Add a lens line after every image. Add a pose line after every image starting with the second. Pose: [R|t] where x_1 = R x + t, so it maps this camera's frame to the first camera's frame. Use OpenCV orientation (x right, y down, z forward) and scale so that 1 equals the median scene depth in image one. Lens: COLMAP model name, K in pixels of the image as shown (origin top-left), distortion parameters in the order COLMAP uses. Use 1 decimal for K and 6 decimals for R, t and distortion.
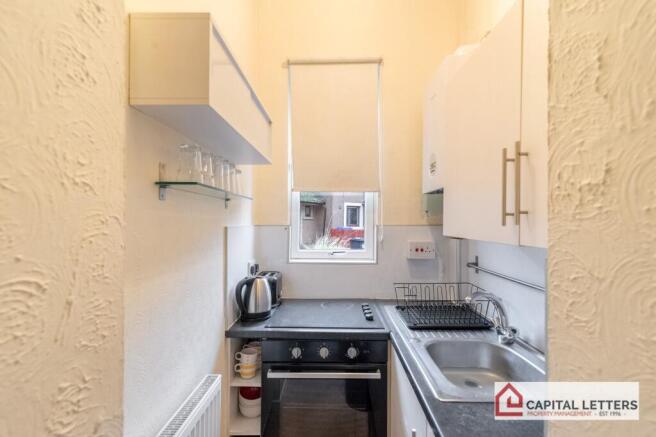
lens RADIAL K [[297.0, 0, 326.9], [0, 297.0, 223.9], [0, 0, 1]] dist [0.010367, -0.000354]
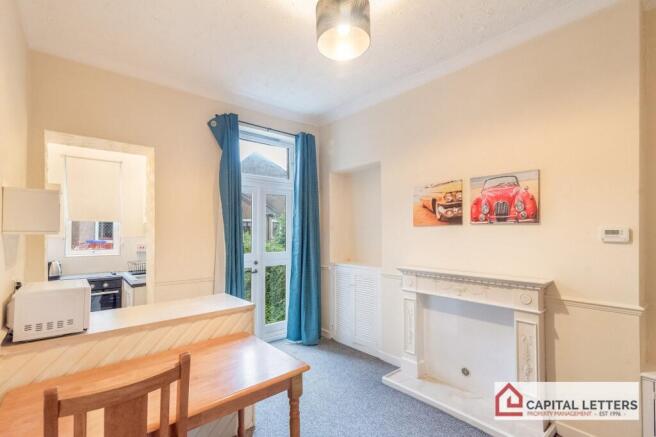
lens RADIAL K [[297.0, 0, 326.9], [0, 297.0, 223.9], [0, 0, 1]] dist [0.010367, -0.000354]
pose [[0.750580, -0.000449, 0.660780, -0.214444], [0.023895, 0.999364, -0.026463, -0.000998], [-0.660348, 0.035652, 0.750113, -2.557485]]
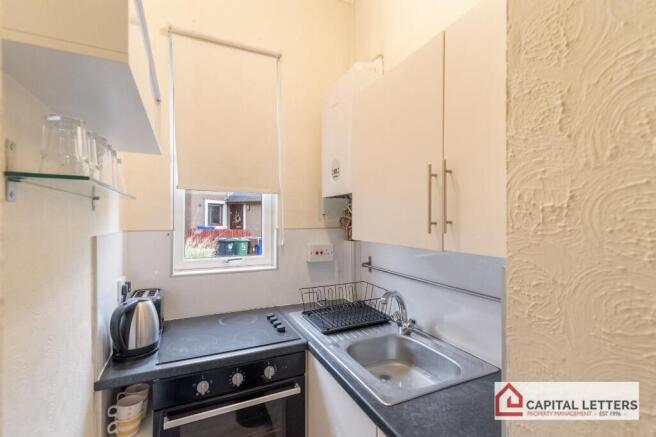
lens RADIAL K [[297.0, 0, 326.9], [0, 297.0, 223.9], [0, 0, 1]] dist [0.010367, -0.000354]
pose [[0.894735, -0.005041, 0.446568, -0.175469], [0.002246, 0.999974, 0.006788, -0.026785], [-0.446591, -0.005070, 0.894724, 0.121220]]
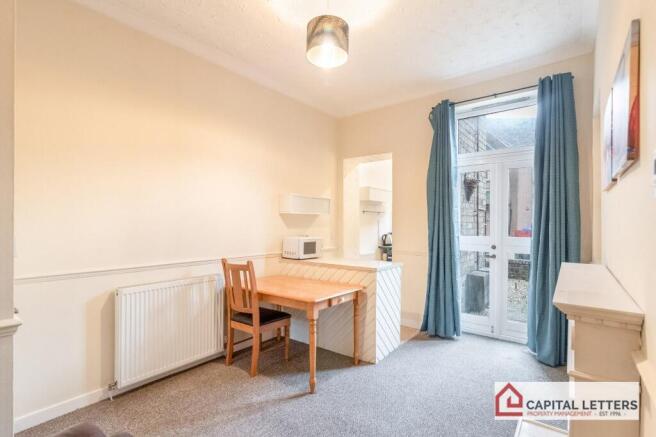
lens RADIAL K [[312.6, 0, 328.0], [0, 312.6, 218.5], [0, 0, 1]] dist [-0.000385, 0.000016]
pose [[0.800773, -0.017564, -0.598710, 1.775282], [0.001336, 0.999620, -0.027538, 0.113805], [0.598966, 0.021251, 0.800493, -3.022628]]
